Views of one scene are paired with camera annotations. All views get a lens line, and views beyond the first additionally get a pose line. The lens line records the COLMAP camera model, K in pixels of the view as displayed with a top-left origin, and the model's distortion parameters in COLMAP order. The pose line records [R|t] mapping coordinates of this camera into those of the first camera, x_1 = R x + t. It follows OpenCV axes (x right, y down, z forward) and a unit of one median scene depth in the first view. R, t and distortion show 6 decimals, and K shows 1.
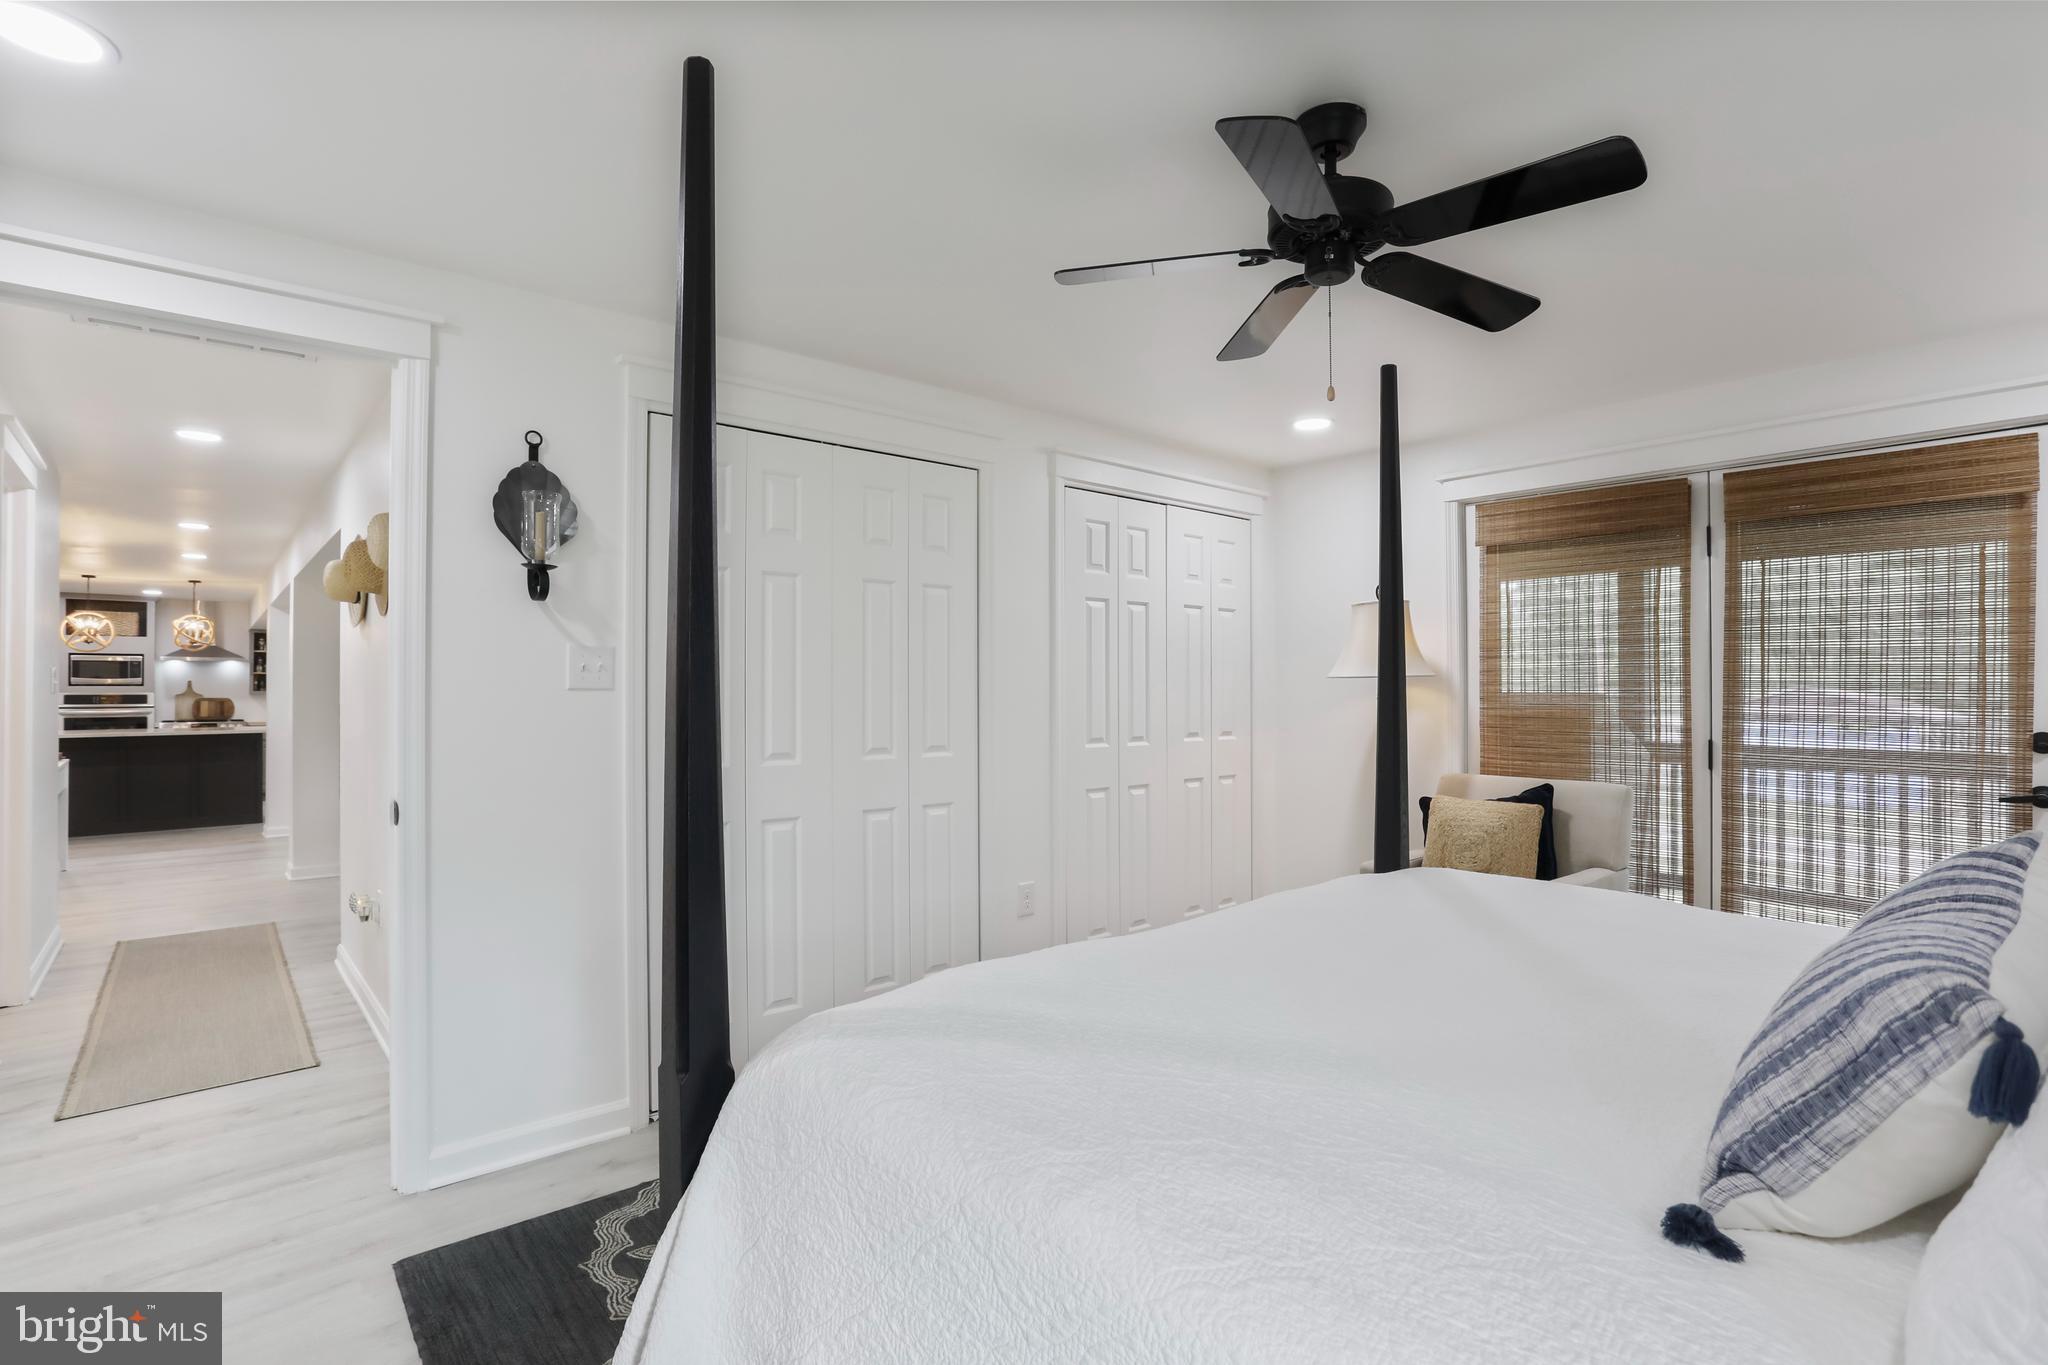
lens RADIAL K [[988.8, 0, 1033.2], [0, 988.8, 683.0], [0, 0, 1]] dist [-0.062066, 0.036141]
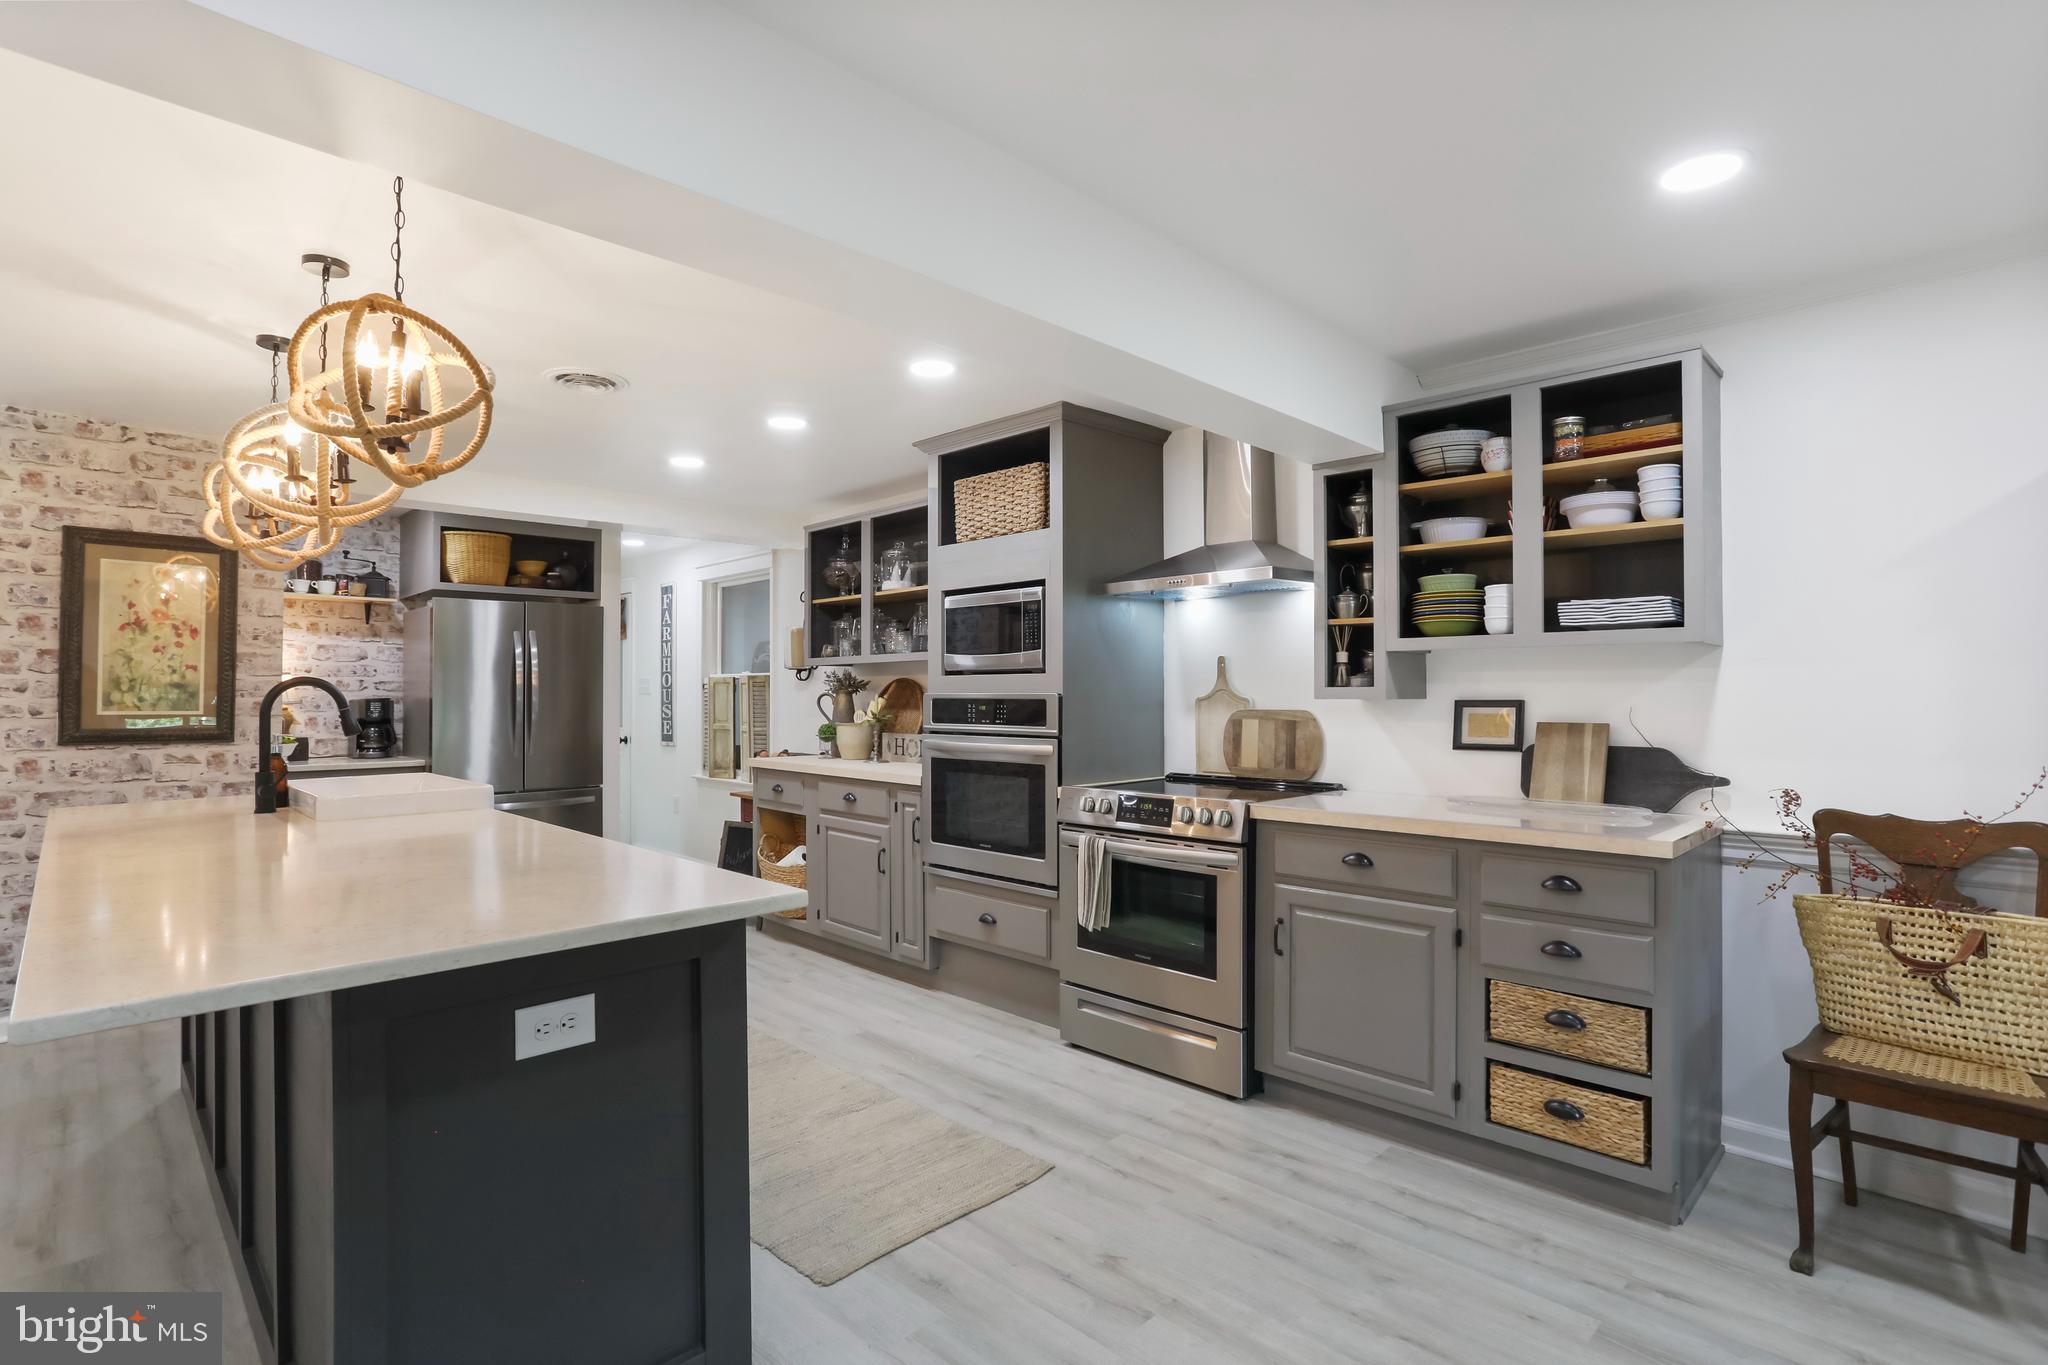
lens RADIAL K [[972.7, 0, 1024.0], [0, 972.7, 682.5], [0, 0, 1]] dist [-0.054191, 0.022264]
pose [[0.067982, -0.010571, -0.997631, -0.586876], [0.010425, 0.999897, -0.009884, 0.009737], [0.997632, -0.009729, 0.068085, 0.971563]]
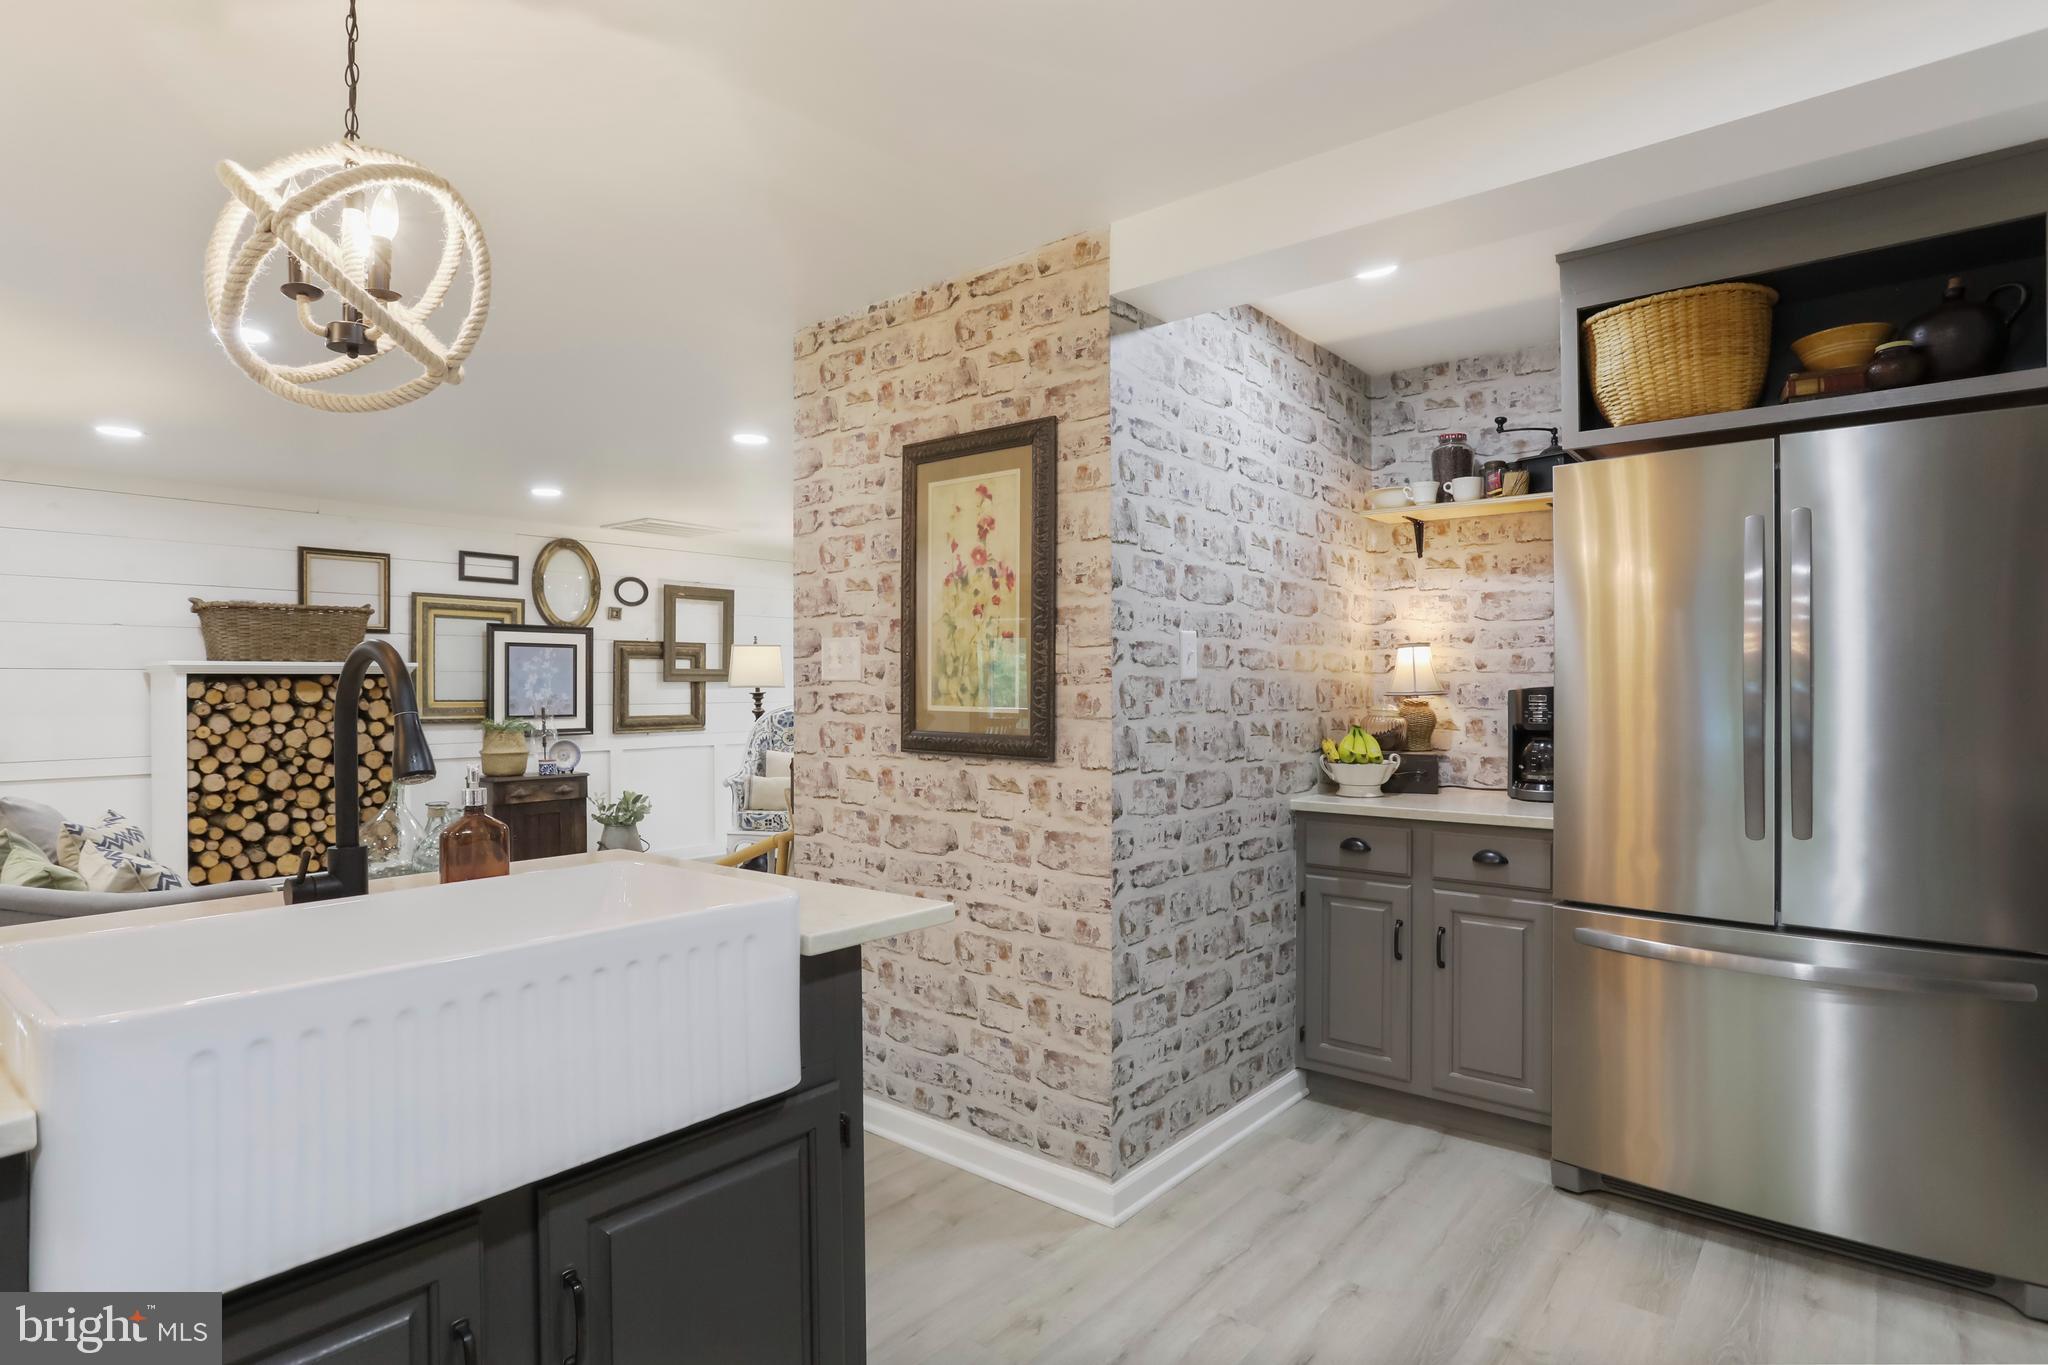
lens RADIAL K [[1068.8, 0, 1019.6], [0, 1068.8, 683.9], [0, 0, 1]] dist [-0.072749, 0.049946]
pose [[-0.987077, 0.005286, -0.160161, -0.926651], [0.006877, 0.999932, -0.009383, 0.010591], [0.160100, -0.010363, -0.987046, 0.927151]]
